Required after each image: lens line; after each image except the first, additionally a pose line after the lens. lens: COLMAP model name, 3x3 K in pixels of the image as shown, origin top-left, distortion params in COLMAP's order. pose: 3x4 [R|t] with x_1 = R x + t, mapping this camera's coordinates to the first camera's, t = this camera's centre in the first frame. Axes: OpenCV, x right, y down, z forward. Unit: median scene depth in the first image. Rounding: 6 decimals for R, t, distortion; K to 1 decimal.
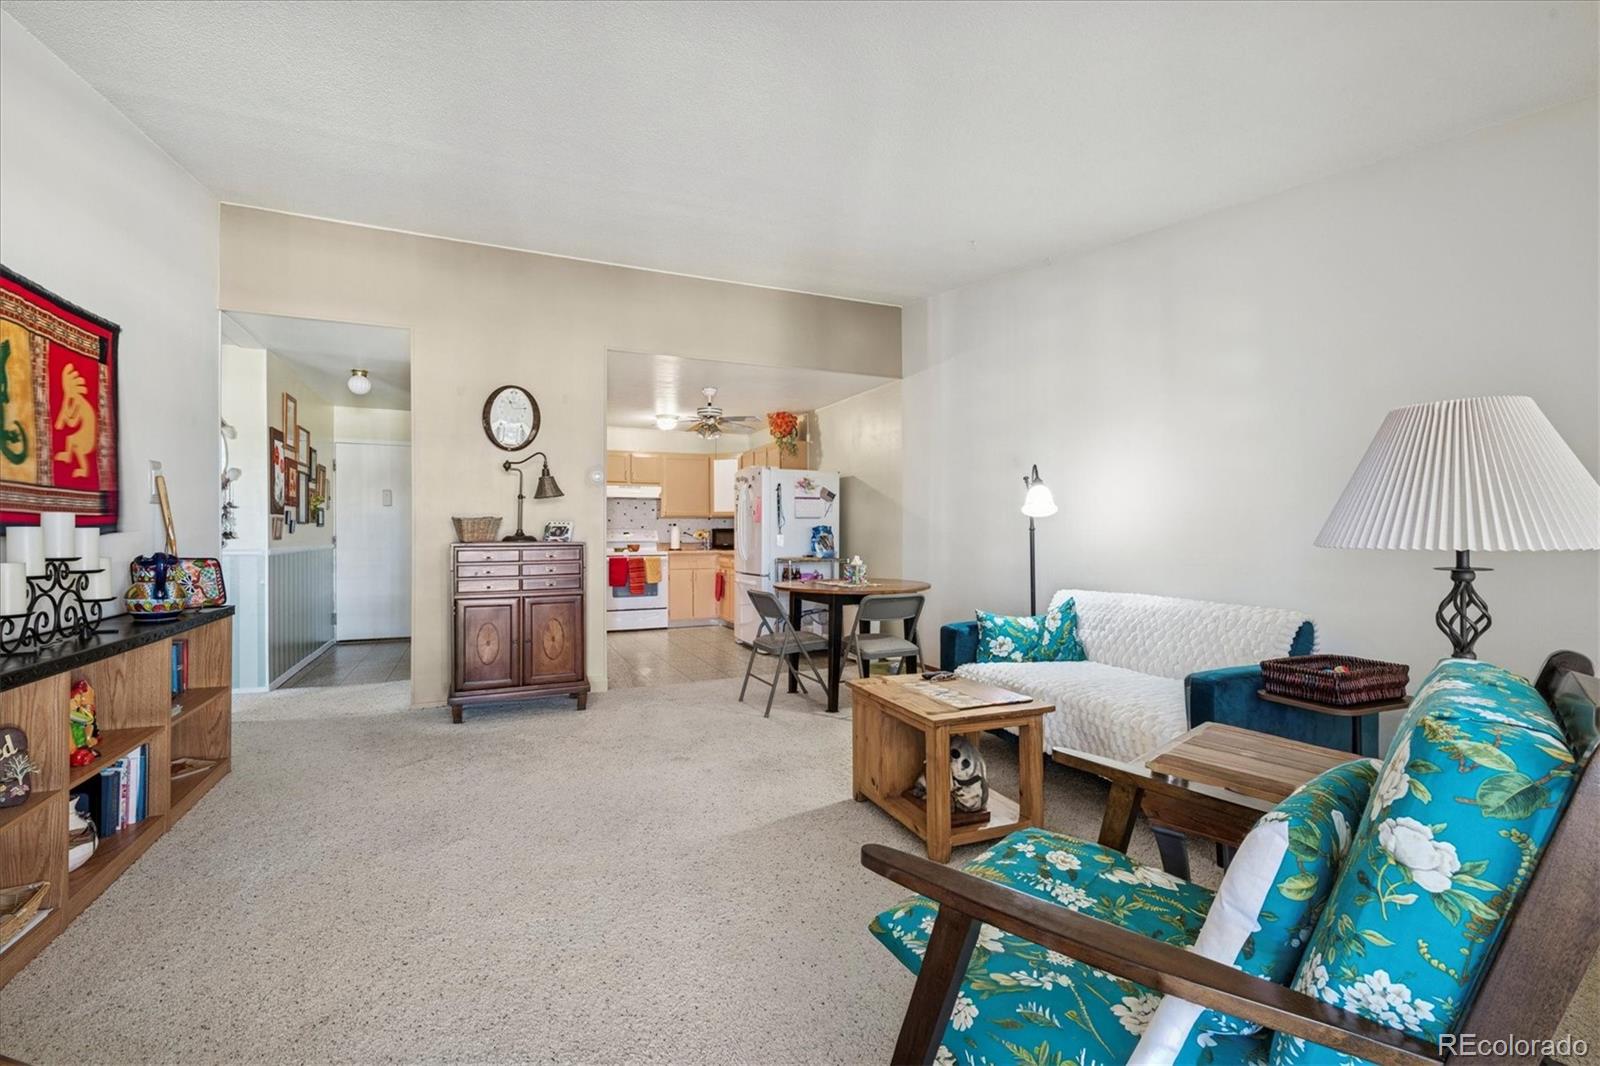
lens RADIAL K [[721.7, 0, 789.7], [0, 721.7, 524.3], [0, 0, 1]] dist [-0.000755, 0.000207]
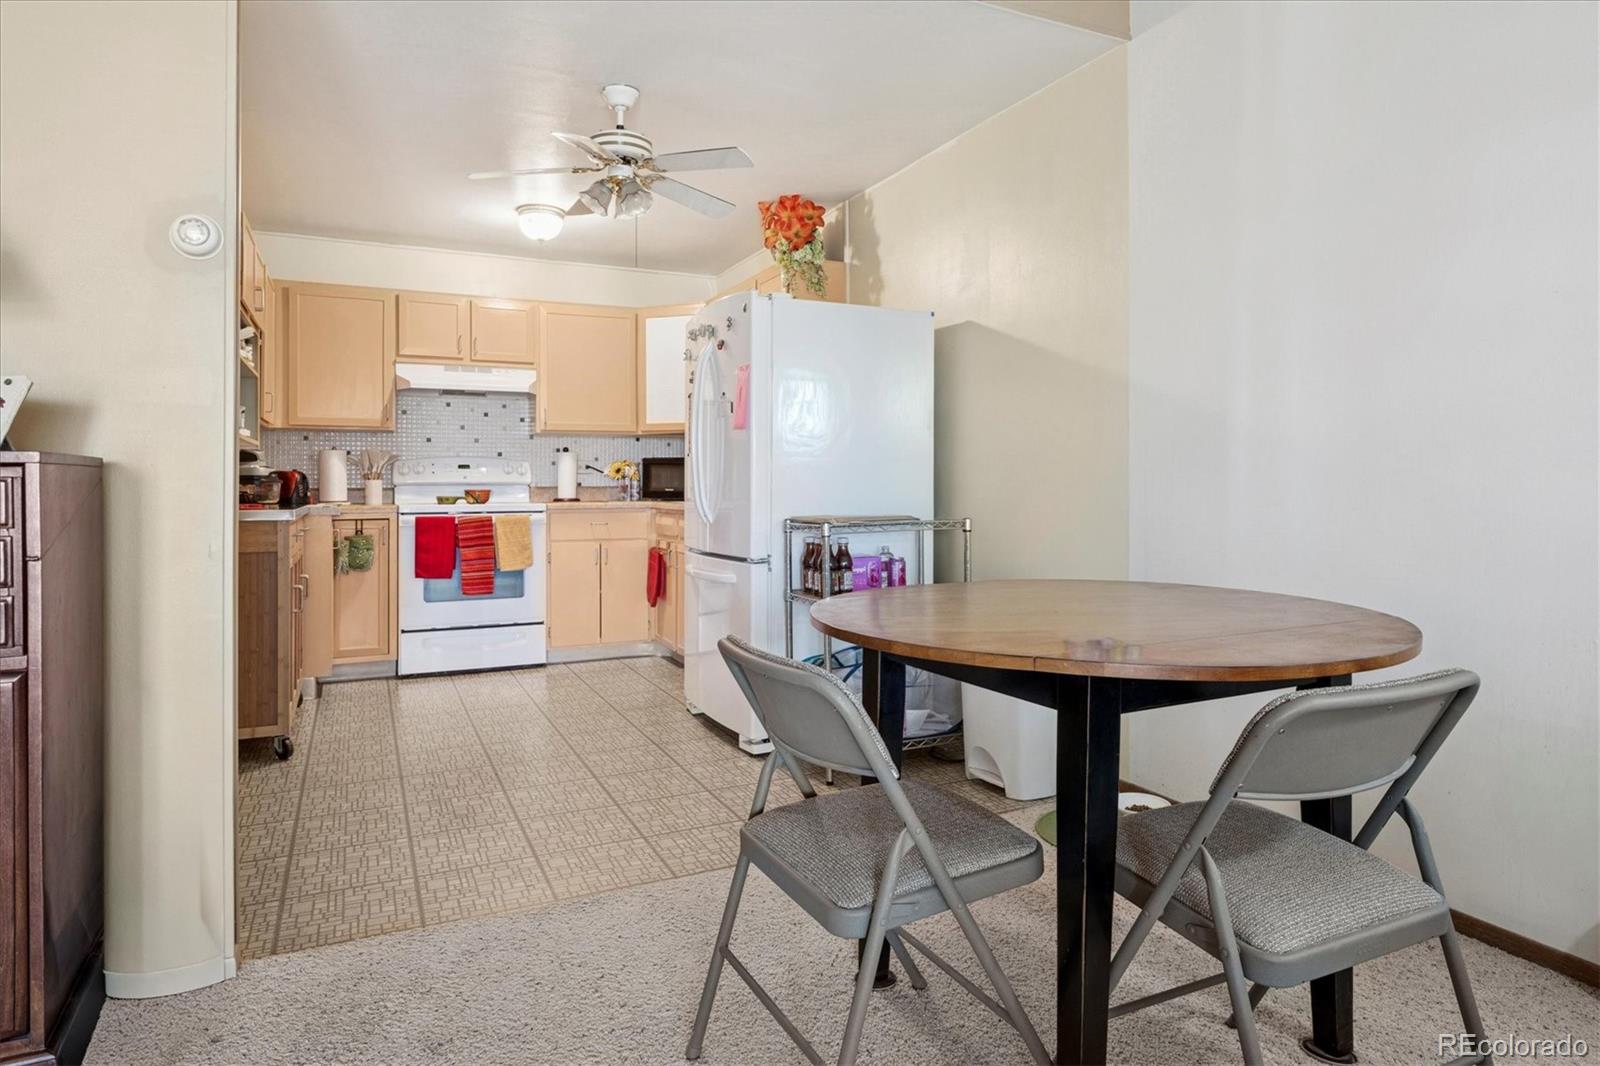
lens RADIAL K [[911.2, 0, 794.6], [0, 911.2, 479.4], [0, 0, 1]] dist [-0.002306, -0.000329]
pose [[0.999401, 0.001505, 0.034577, -0.025926], [-0.001665, 0.999988, 0.004594, 0.018793], [-0.034569, -0.004649, 0.999391, 0.394641]]
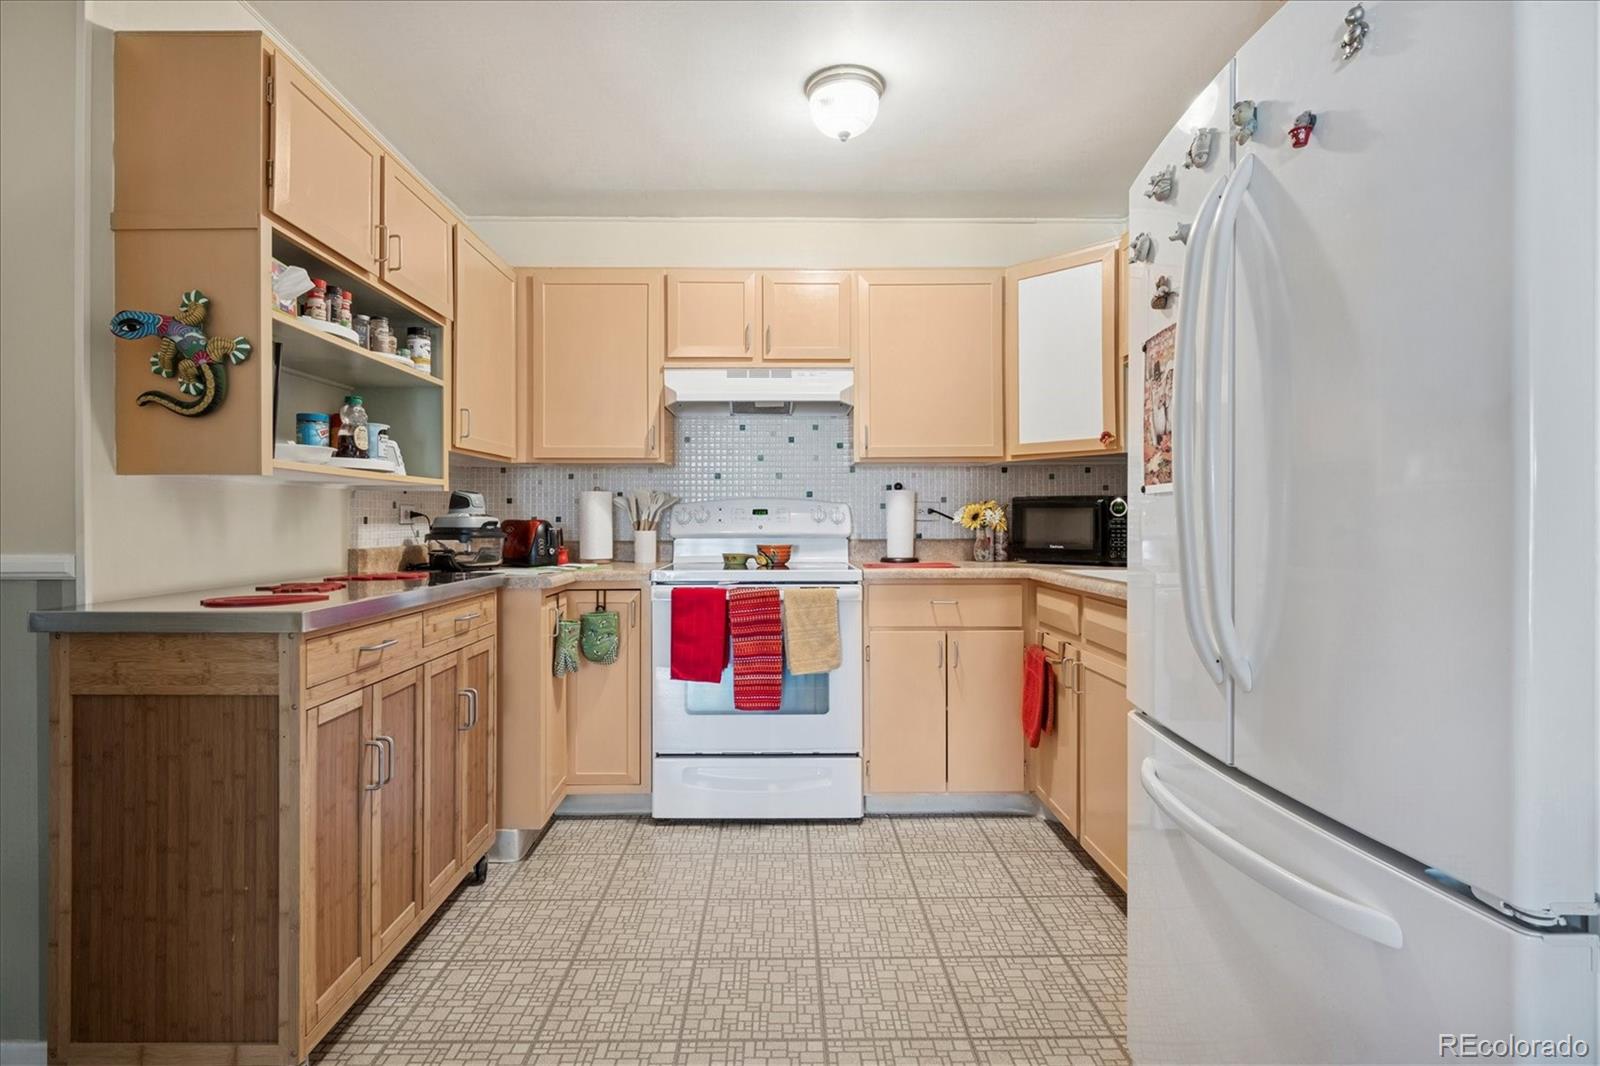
lens RADIAL K [[742.8, 0, 802.3], [0, 742.8, 517.2], [0, 0, 1]] dist [-0.002149, -0.000204]
pose [[0.925171, 0.002140, -0.379545, -0.073043], [0.001266, 0.999961, 0.008723, 0.012560], [0.379549, -0.008551, 0.925132, 0.701983]]
